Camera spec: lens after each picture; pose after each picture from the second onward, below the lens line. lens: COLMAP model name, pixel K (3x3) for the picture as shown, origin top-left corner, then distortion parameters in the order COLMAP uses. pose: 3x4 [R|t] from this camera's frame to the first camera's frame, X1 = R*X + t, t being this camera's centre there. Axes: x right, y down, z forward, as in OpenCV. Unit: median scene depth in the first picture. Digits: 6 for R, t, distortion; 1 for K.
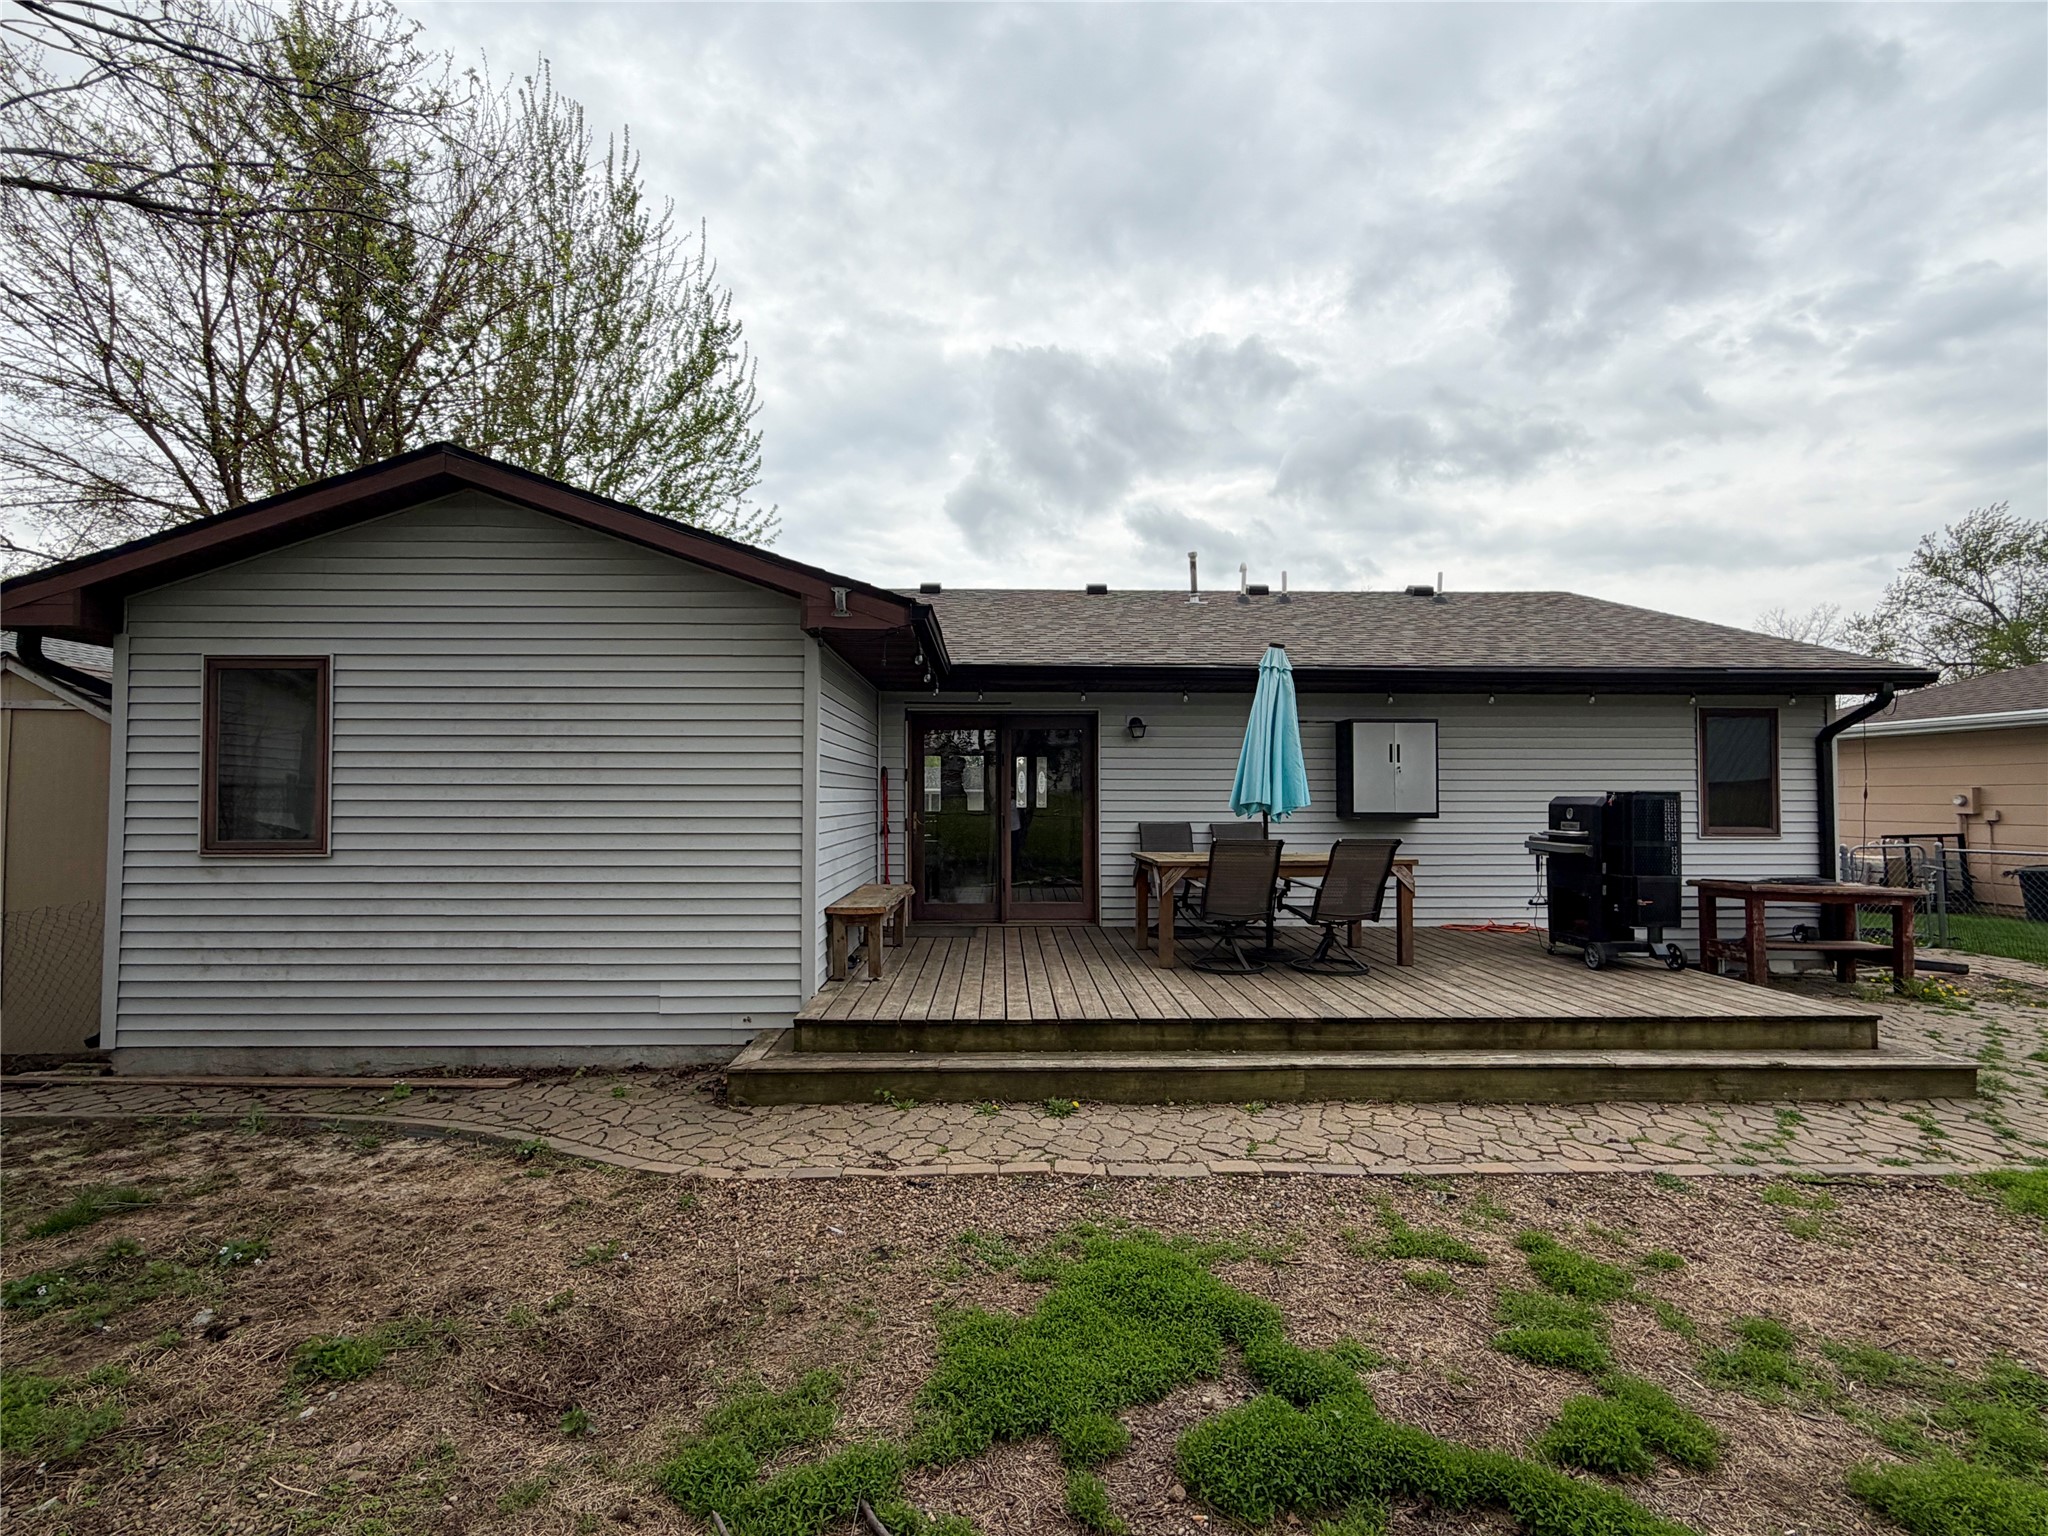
lens RADIAL K [[961.0, 0, 1022.3], [0, 961.0, 769.0], [0, 0, 1]] dist [-0.002007, 0.000714]
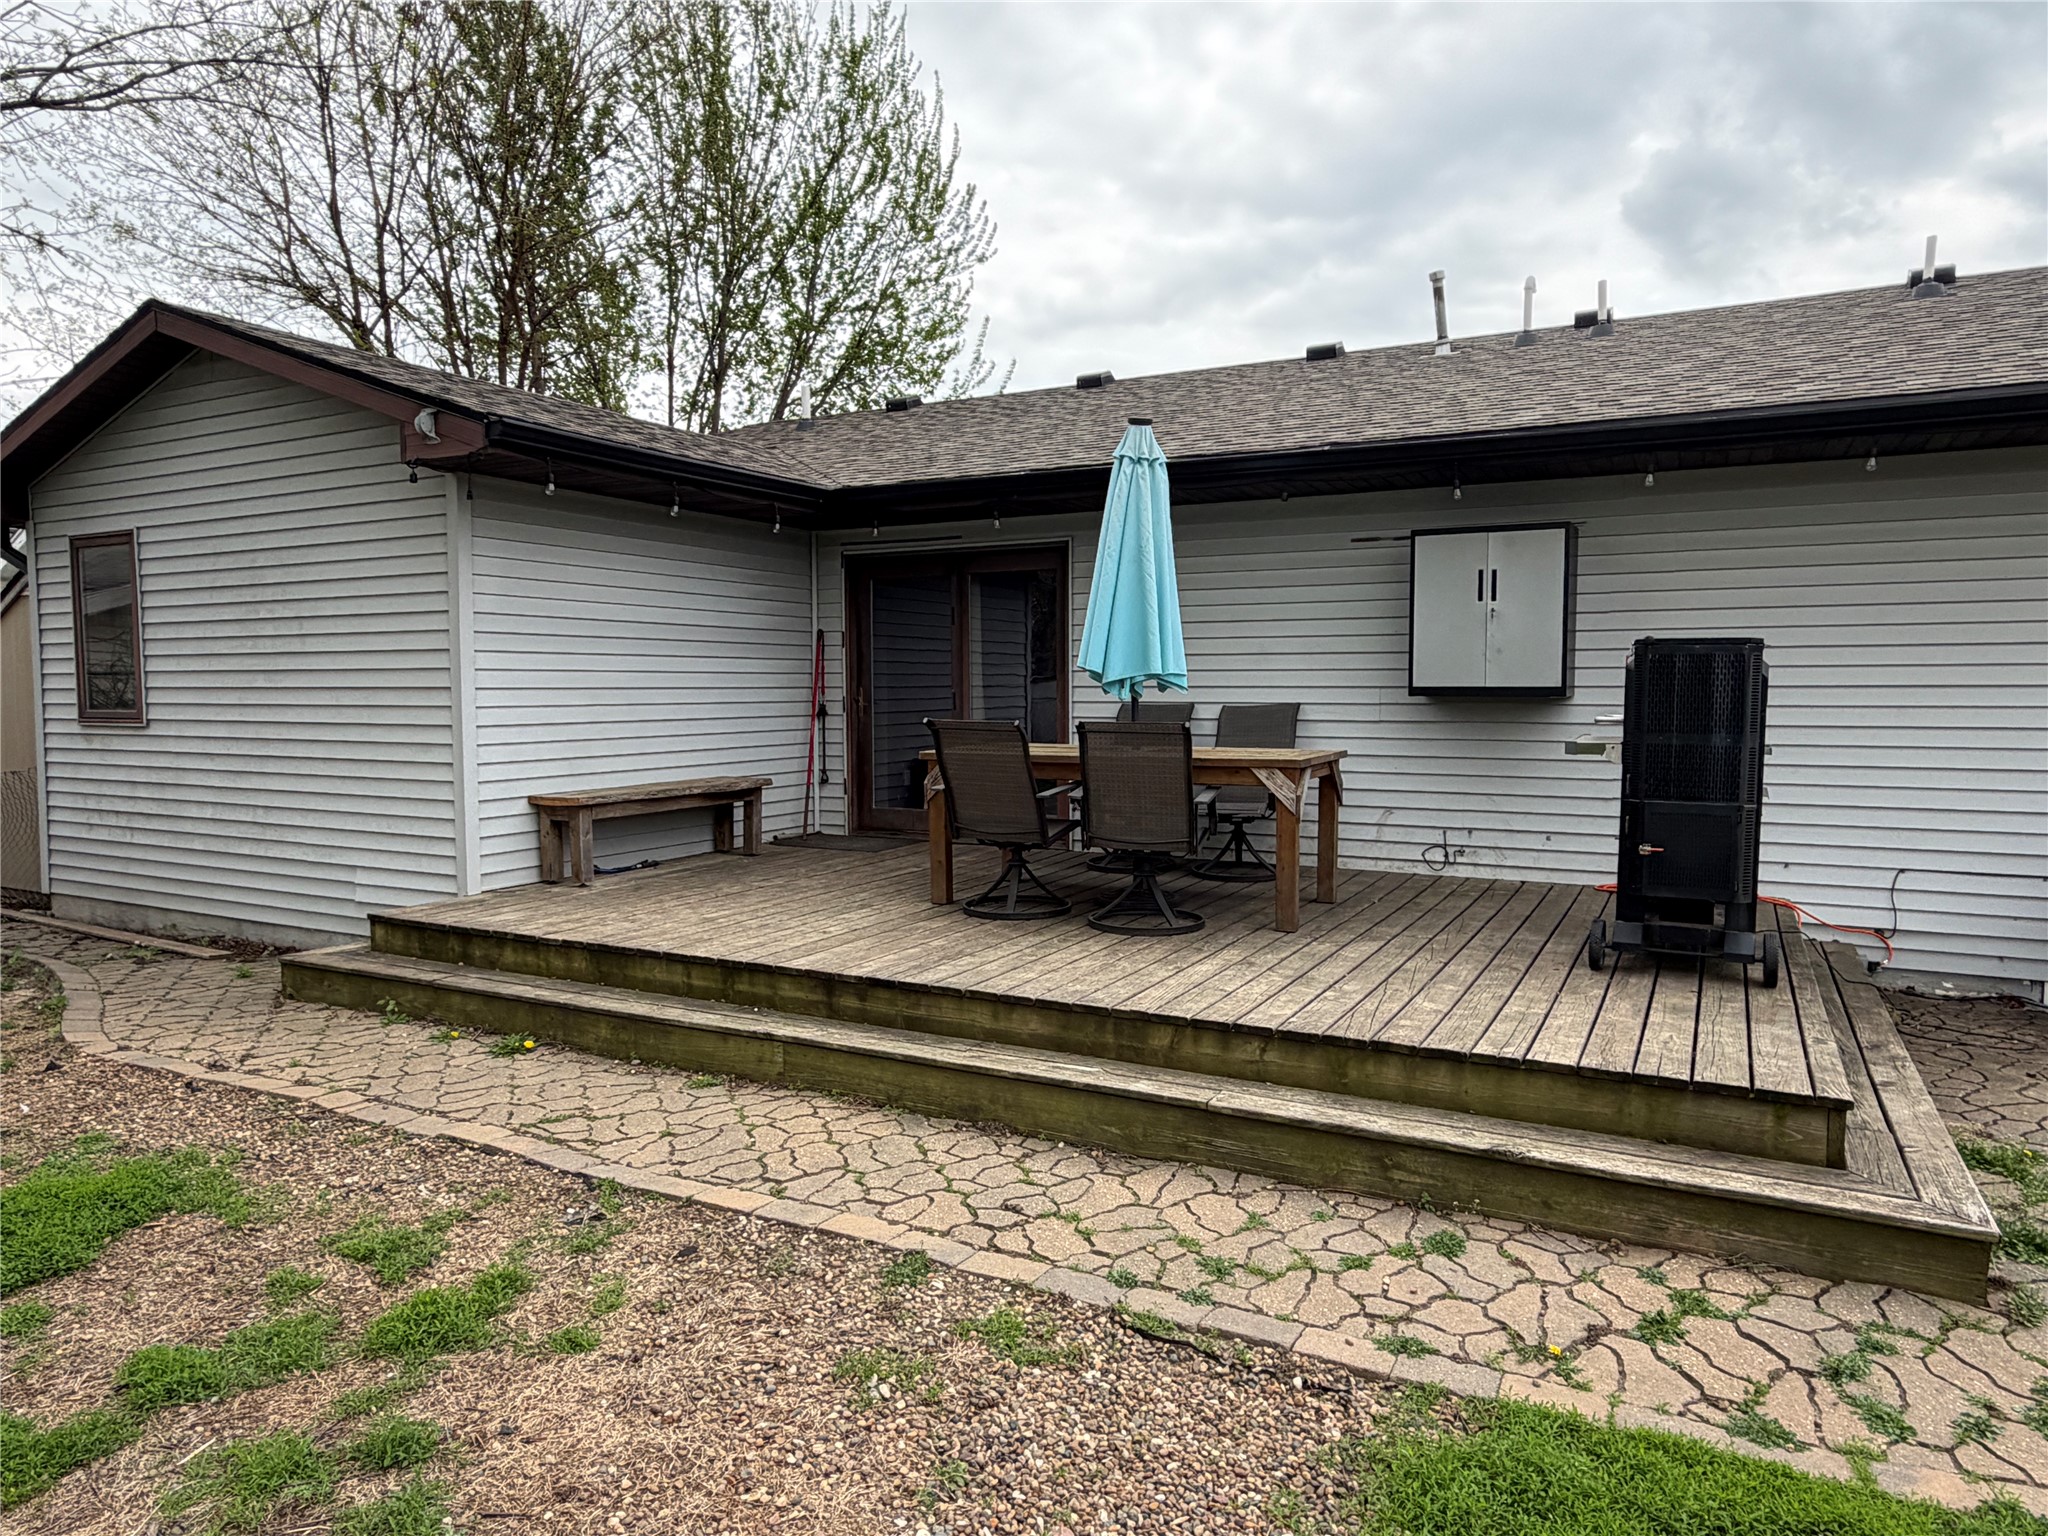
lens RADIAL K [[1306.8, 0, 1023.8], [0, 1306.8, 771.1], [0, 0, 1]] dist [-0.003449, -0.002147]
pose [[0.871446, 0.029634, -0.489595, 0.955530], [0.017354, 0.995685, 0.091157, 0.033467], [0.490184, -0.087935, 0.867172, 0.290484]]
